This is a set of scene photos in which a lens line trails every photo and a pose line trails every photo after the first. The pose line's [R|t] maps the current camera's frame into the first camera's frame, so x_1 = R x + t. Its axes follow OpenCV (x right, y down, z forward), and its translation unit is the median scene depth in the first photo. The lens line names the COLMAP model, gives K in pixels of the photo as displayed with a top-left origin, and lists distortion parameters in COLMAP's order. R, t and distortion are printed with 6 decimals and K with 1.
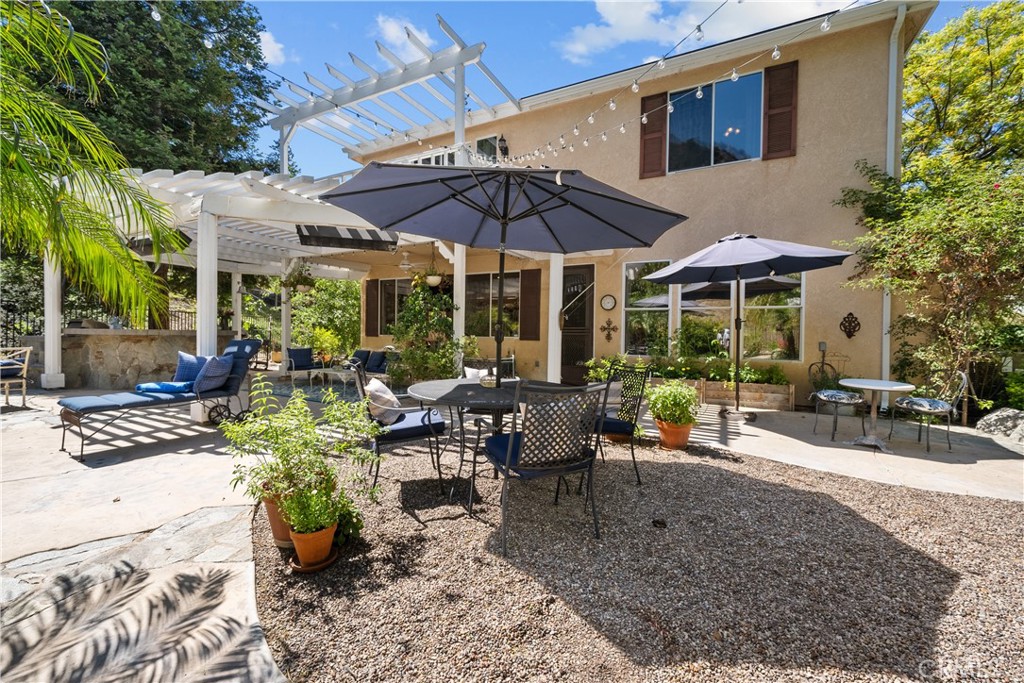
lens RADIAL K [[422.4, 0, 513.4], [0, 422.4, 344.8], [0, 0, 1]] dist [-0.000583, -0.000082]
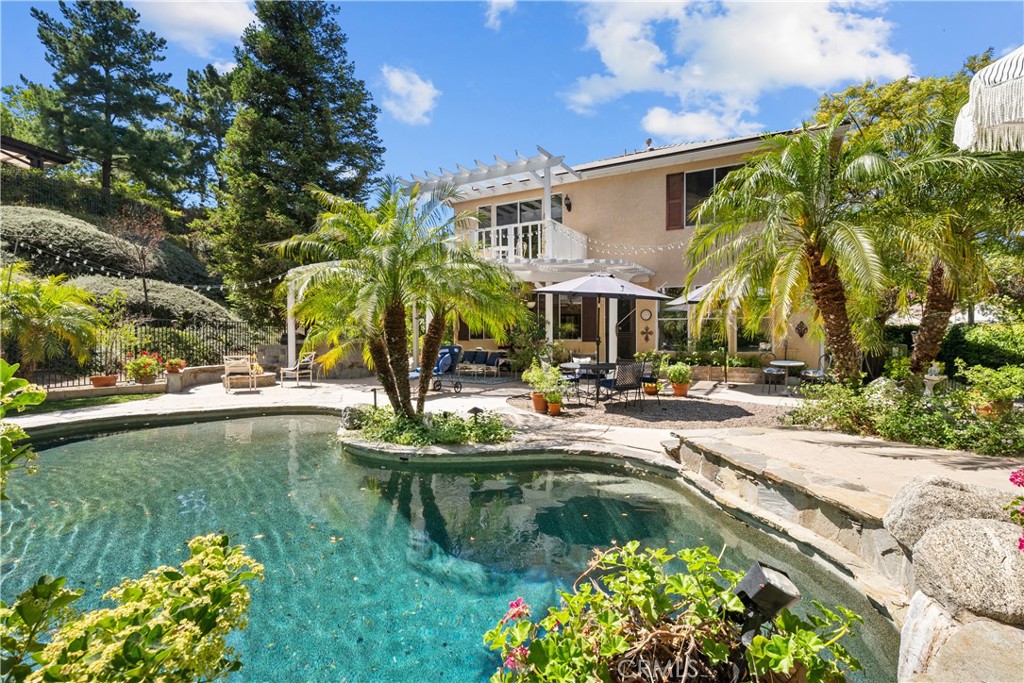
lens RADIAL K [[470.2, 0, 511.9], [0, 470.2, 338.7], [0, 0, 1]] dist [0.003451, -0.000365]
pose [[0.997938, -0.017047, -0.061887, -0.158974], [0.016536, 0.999825, -0.008750, -0.013255], [0.062025, 0.007709, 0.998045, -0.745047]]
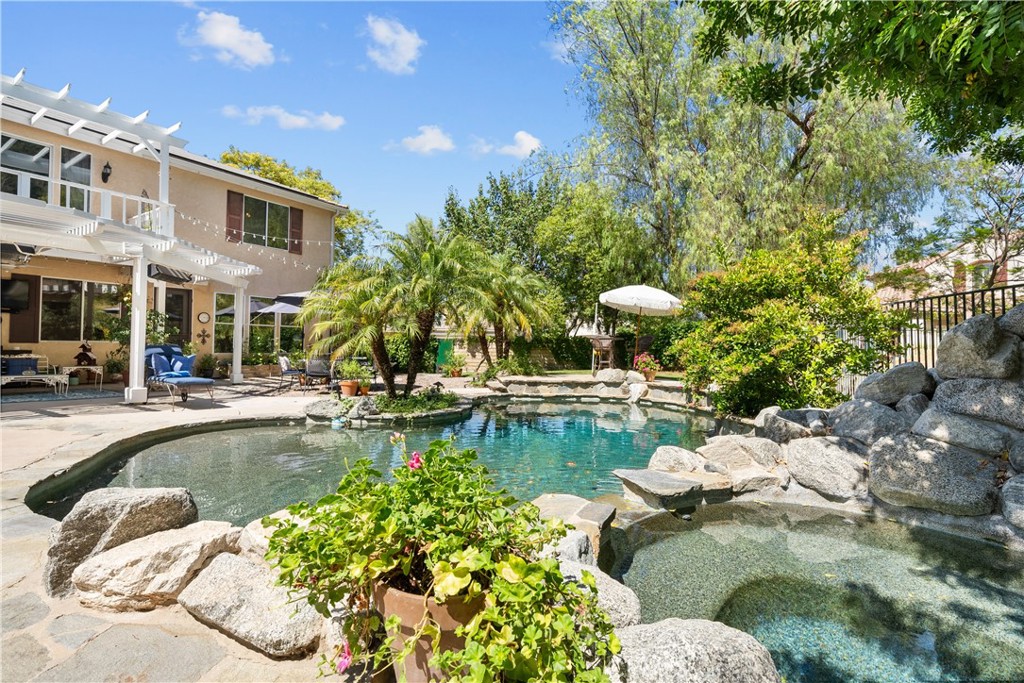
lens RADIAL K [[470.2, 0, 514.5], [0, 470.2, 340.3], [0, 0, 1]] dist [0.003451, -0.000365]
pose [[0.130472, 0.003794, 0.991445, -1.453203], [0.003157, 0.999986, -0.004242, -0.013087], [-0.991447, 0.003683, 0.130458, -0.333785]]
